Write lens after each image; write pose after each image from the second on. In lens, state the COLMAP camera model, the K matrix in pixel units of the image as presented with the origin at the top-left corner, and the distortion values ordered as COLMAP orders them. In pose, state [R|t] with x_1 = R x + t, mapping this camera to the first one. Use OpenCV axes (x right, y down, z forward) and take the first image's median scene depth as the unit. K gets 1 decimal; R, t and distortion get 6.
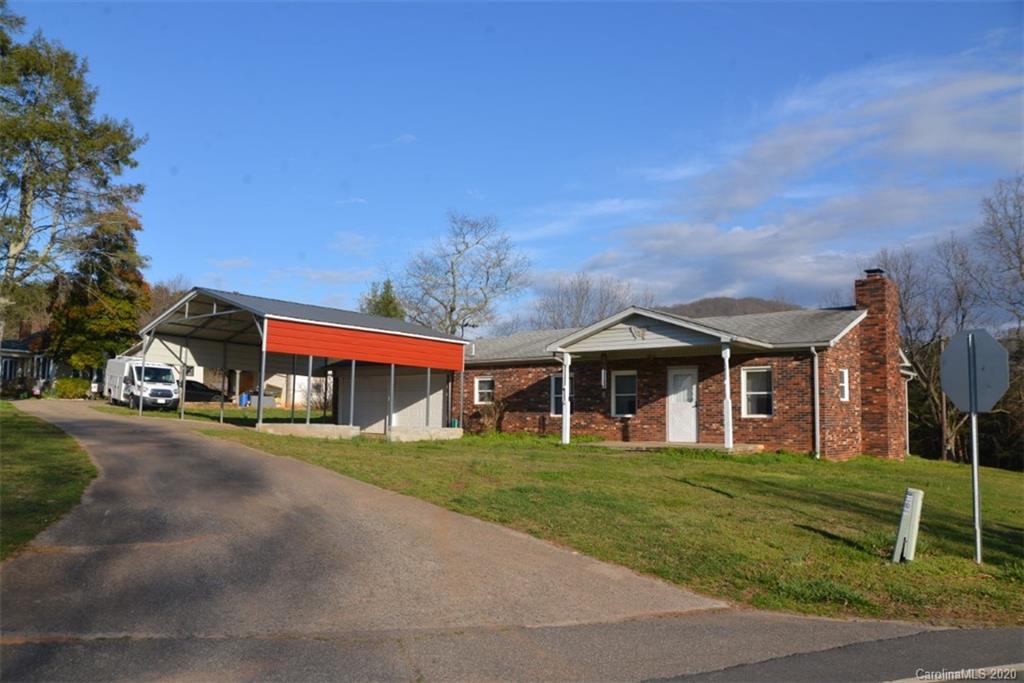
lens RADIAL K [[830.8, 0, 512.0], [0, 830.8, 341.5], [0, 0, 1]] dist [-0.084315, 0.006063]
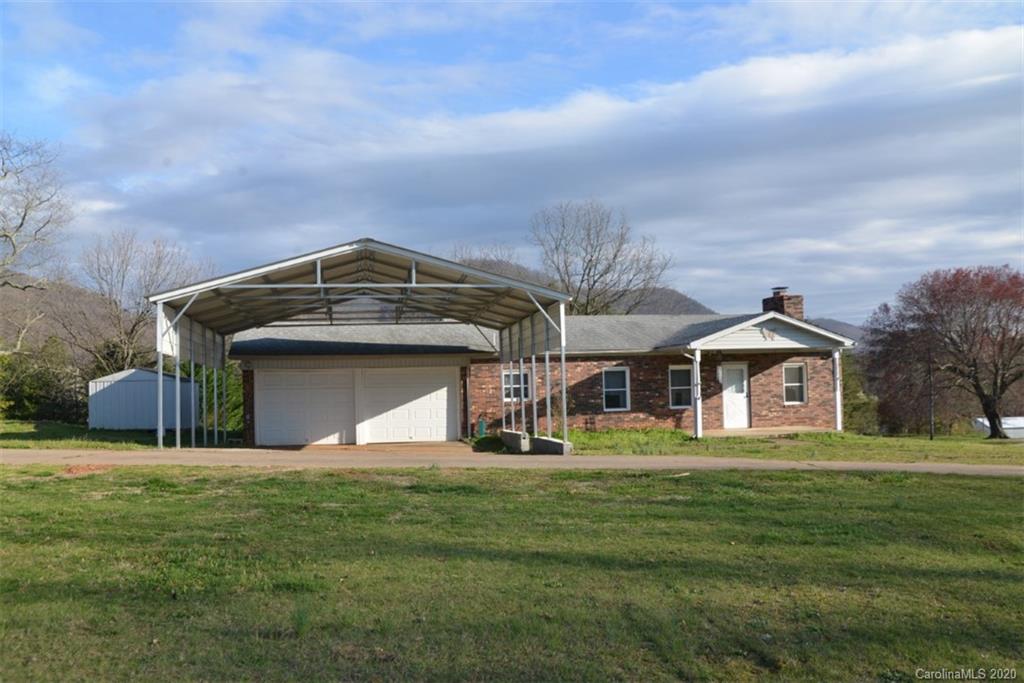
lens RADIAL K [[830.8, 0, 512.0], [0, 830.8, 341.5], [0, 0, 1]] dist [-0.084315, 0.006063]
pose [[0.606700, 0.013978, 0.794808, -0.899565], [-0.044544, 0.998872, 0.016434, -0.003760], [-0.793682, -0.045375, 0.606638, 0.555809]]
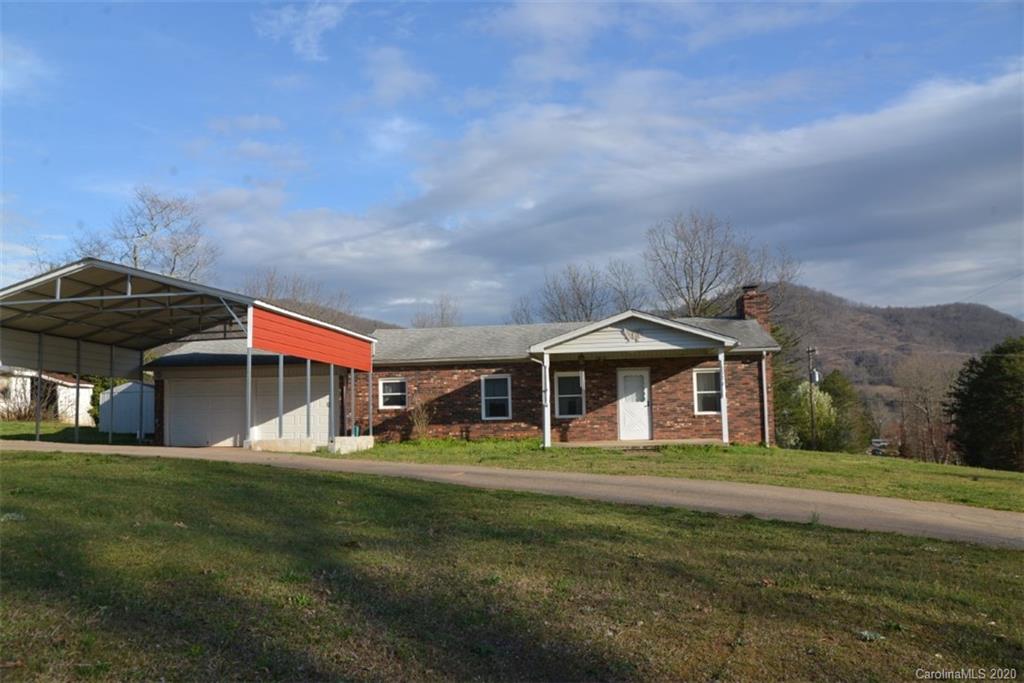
lens RADIAL K [[811.0, 0, 512.0], [0, 811.0, 341.5], [0, 0, 1]] dist [-0.119880, 0.130580]
pose [[0.844407, 0.018213, 0.535393, -0.480661], [-0.018428, 0.999818, -0.004949, 0.004235], [-0.535385, -0.005687, 0.844589, 0.213932]]
